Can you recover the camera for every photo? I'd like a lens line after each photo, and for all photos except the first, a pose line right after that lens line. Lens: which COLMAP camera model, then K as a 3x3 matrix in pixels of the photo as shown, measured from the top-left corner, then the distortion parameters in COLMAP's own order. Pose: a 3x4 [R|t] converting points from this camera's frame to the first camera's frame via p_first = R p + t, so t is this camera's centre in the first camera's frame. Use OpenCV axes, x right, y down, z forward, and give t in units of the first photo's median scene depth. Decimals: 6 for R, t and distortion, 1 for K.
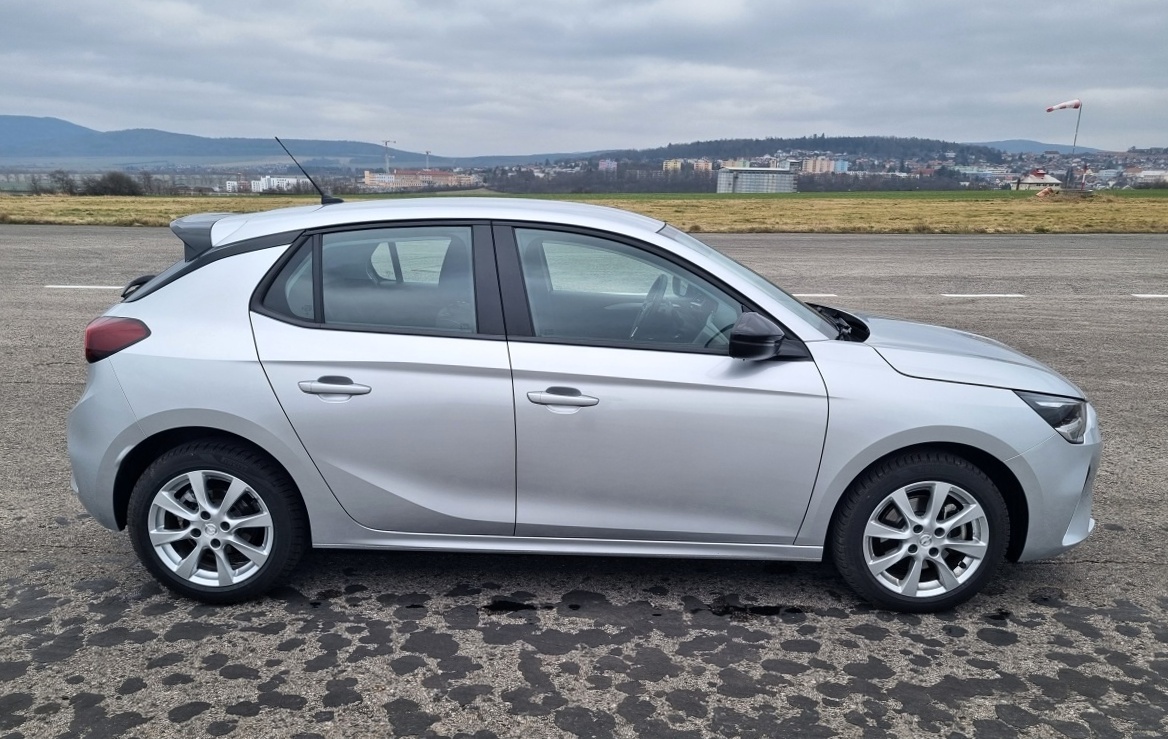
lens RADIAL K [[921.3, 0, 576.4], [0, 921.3, 379.6], [0, 0, 1]] dist [0.052093, -0.008026]
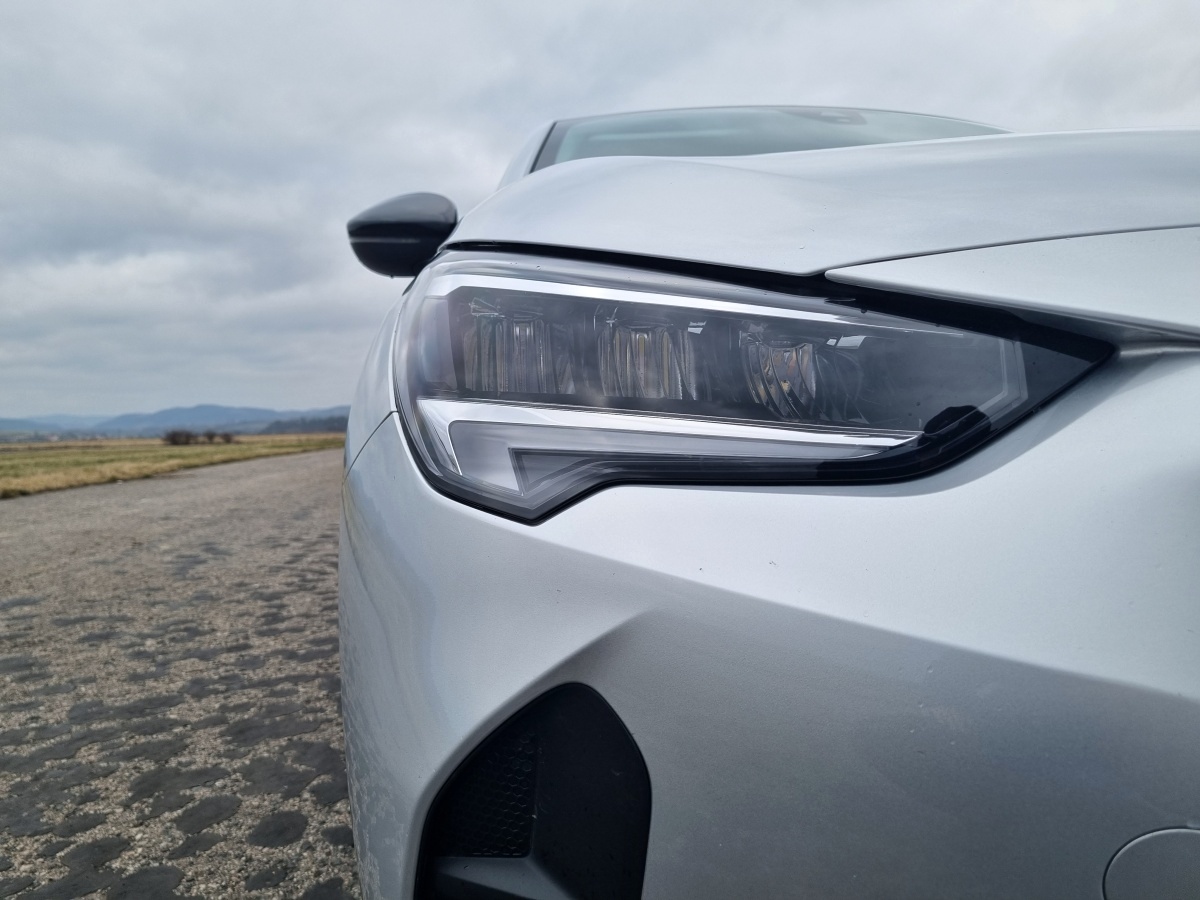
lens RADIAL K [[904.6, 0, 599.5], [0, 904.6, 445.8], [0, 0, 1]] dist [0.031322, -0.016099]
pose [[0.132228, 0.020970, -0.990997, 0.707985], [-0.195694, 0.980650, -0.005360, 0.053938], [0.971710, 0.194641, 0.133773, 1.013425]]
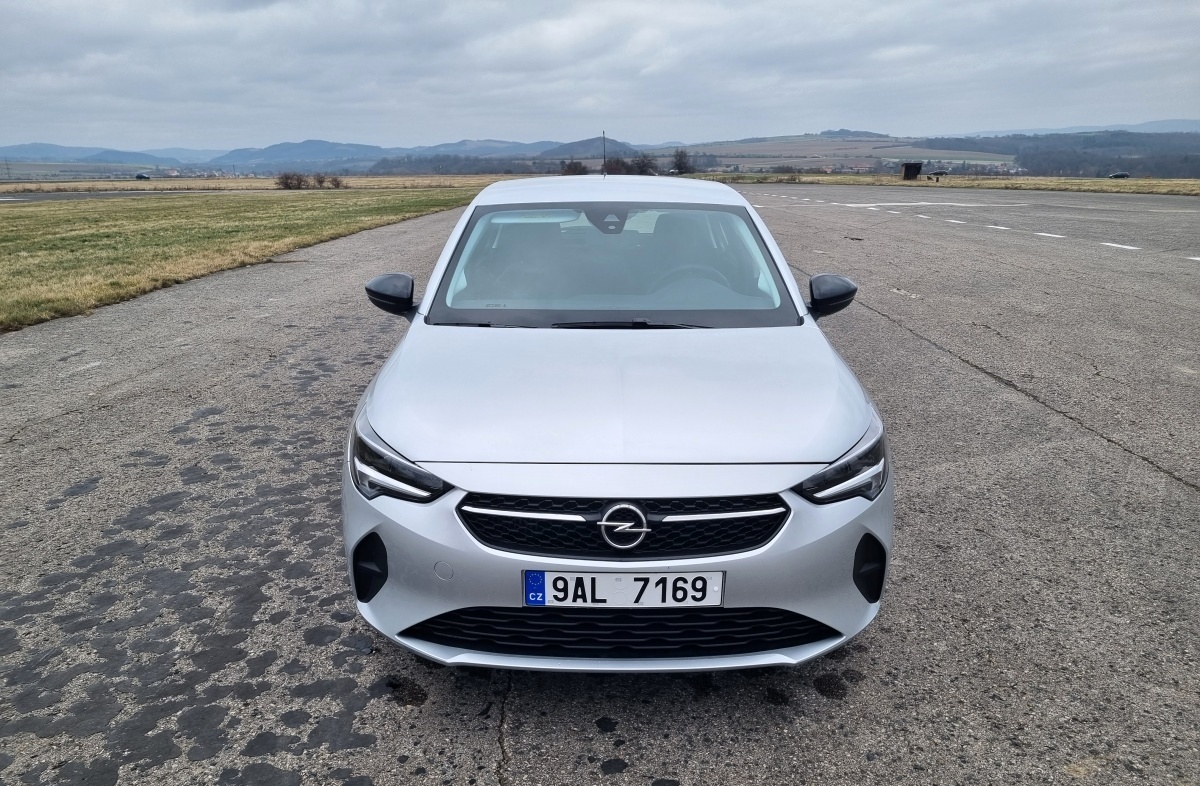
lens RADIAL K [[900.1, 0, 601.6], [0, 900.1, 396.5], [0, 0, 1]] dist [0.040334, -0.001873]
pose [[0.021478, 0.241117, -0.970258, 1.288325], [-0.209049, 0.950113, 0.231483, -0.236217], [0.977669, 0.197860, 0.070812, 1.145496]]
